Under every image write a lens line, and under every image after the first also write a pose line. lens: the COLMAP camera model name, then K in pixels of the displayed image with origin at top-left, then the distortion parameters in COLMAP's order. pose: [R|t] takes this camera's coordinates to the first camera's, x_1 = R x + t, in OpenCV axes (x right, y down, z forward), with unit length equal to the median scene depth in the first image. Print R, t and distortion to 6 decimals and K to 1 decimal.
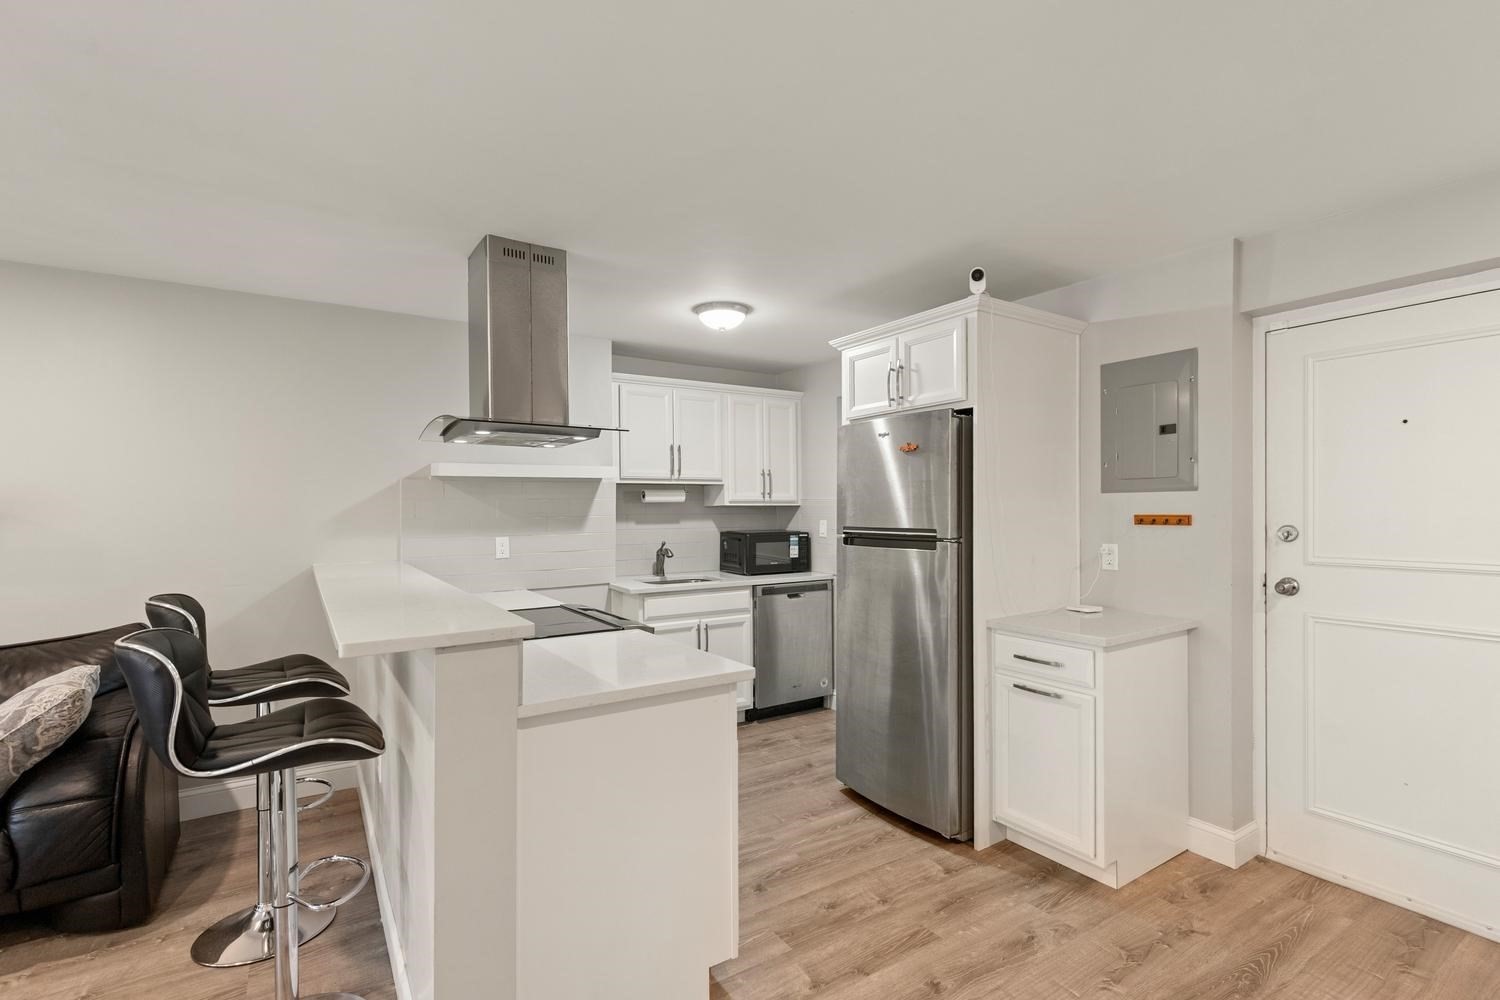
lens RADIAL K [[696.9, 0, 754.7], [0, 696.9, 512.4], [0, 0, 1]] dist [0.006447, -0.001519]
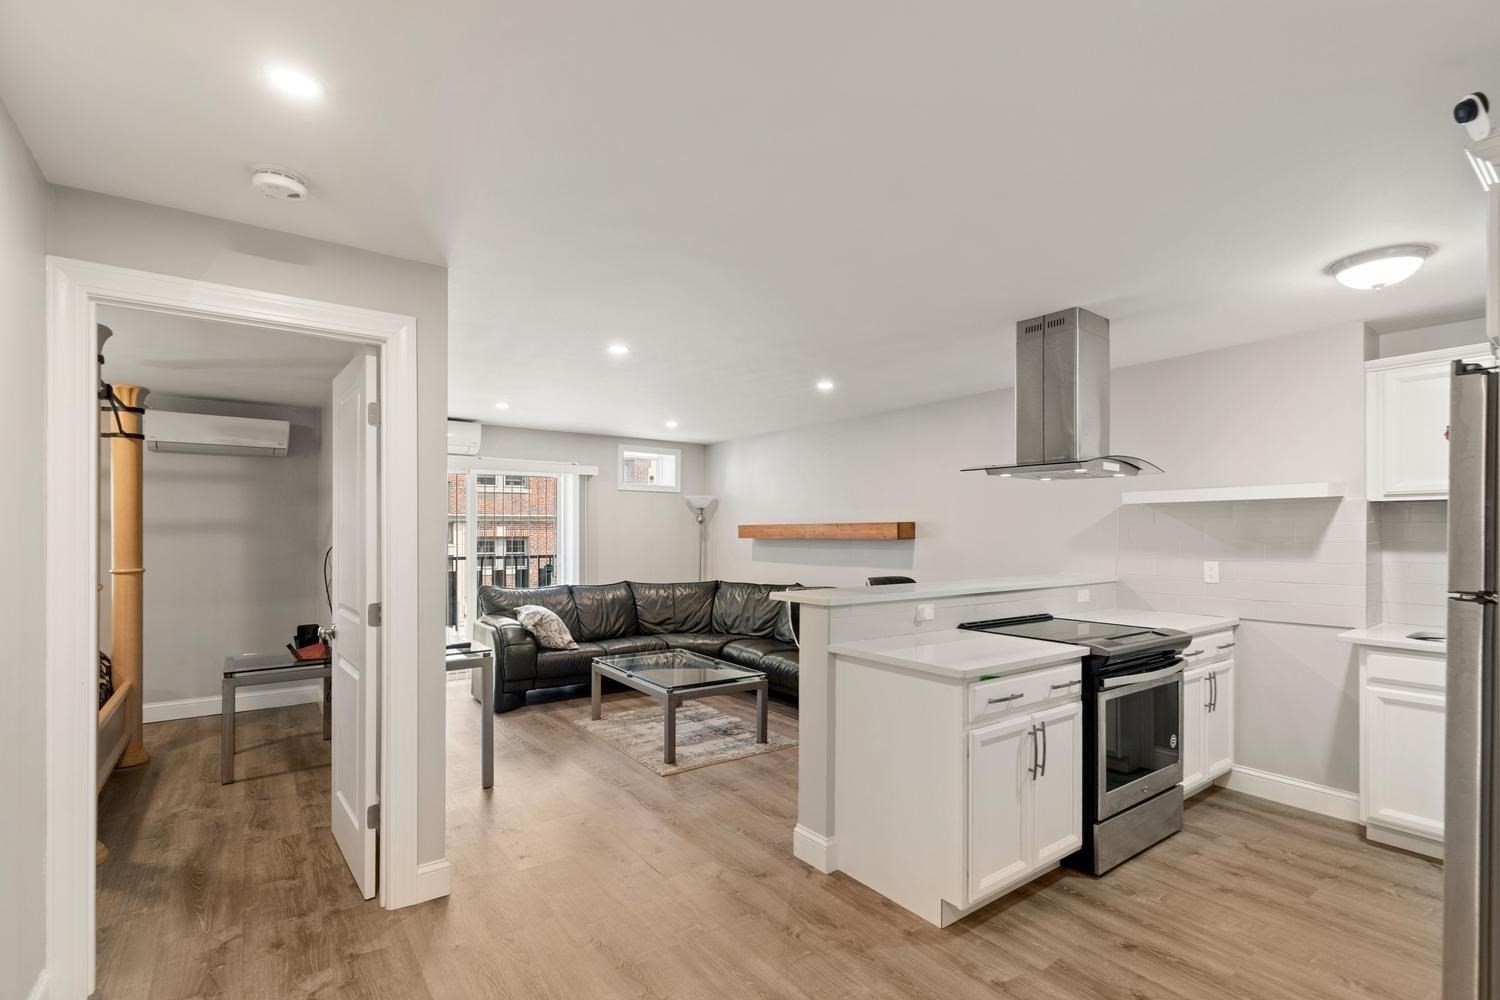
lens RADIAL K [[689.2, 0, 756.2], [0, 689.2, 523.5], [0, 0, 1]] dist [0.002679, -0.000589]
pose [[0.064143, -0.003602, -0.997934, 0.799930], [-0.009195, 0.999949, -0.004200, -0.011779], [0.997898, 0.009445, 0.064107, 0.400032]]
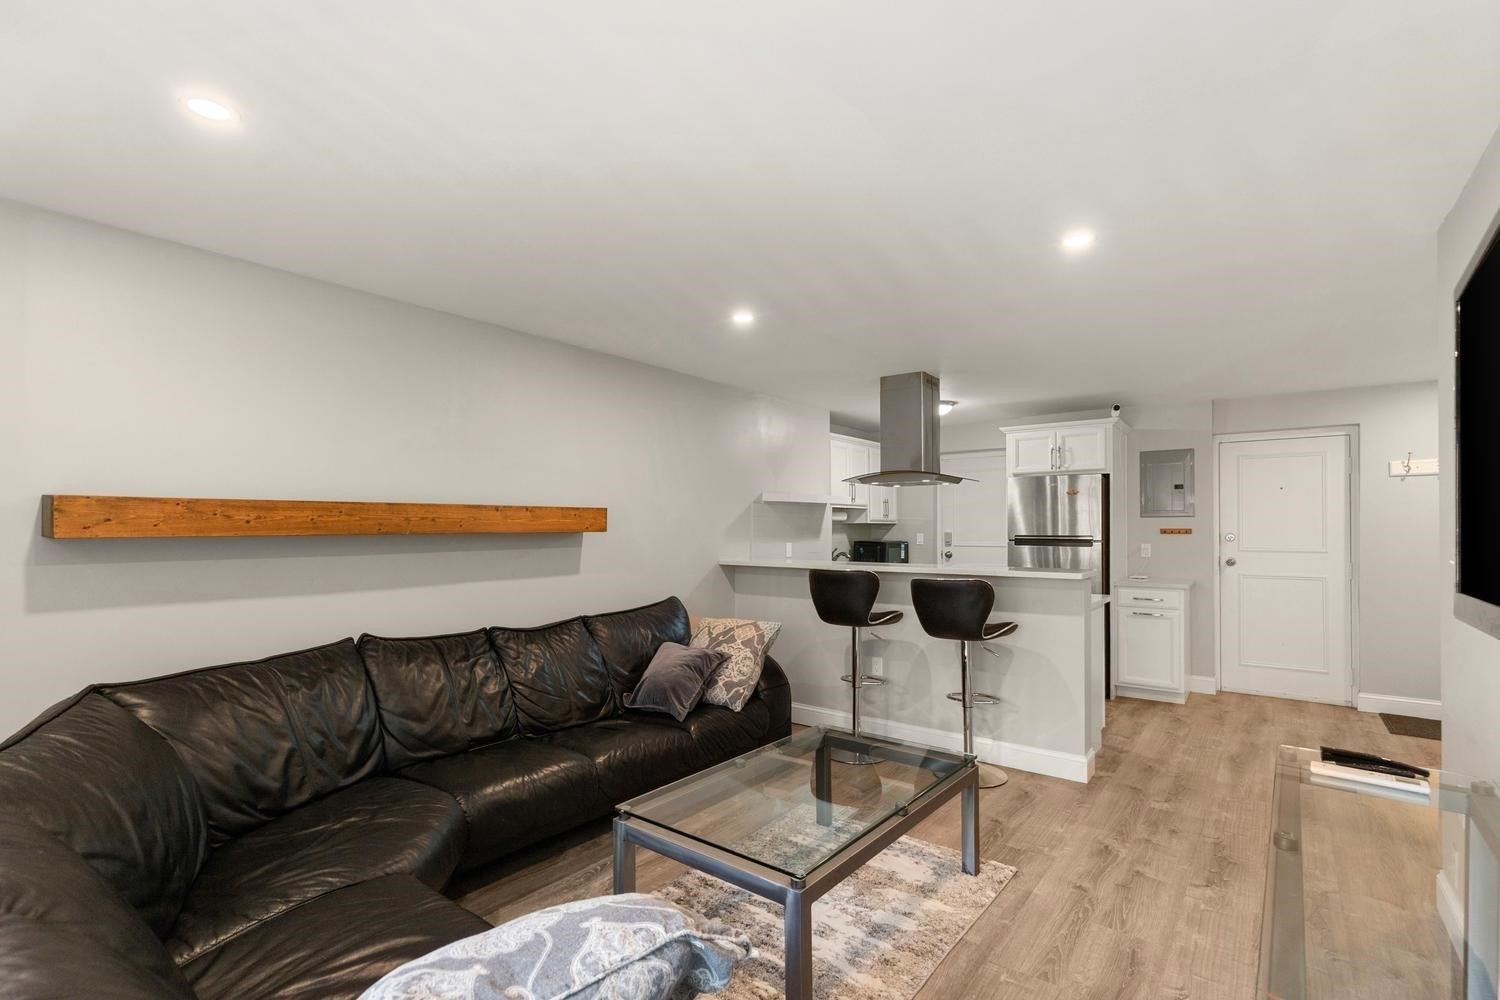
lens RADIAL K [[689.2, 0, 756.2], [0, 689.2, 523.5], [0, 0, 1]] dist [0.002679, -0.000589]
pose [[0.940508, 0.008746, 0.339658, -1.277256], [-0.003492, 0.999865, -0.016077, 0.025009], [-0.339752, 0.013935, 0.940412, -0.482578]]
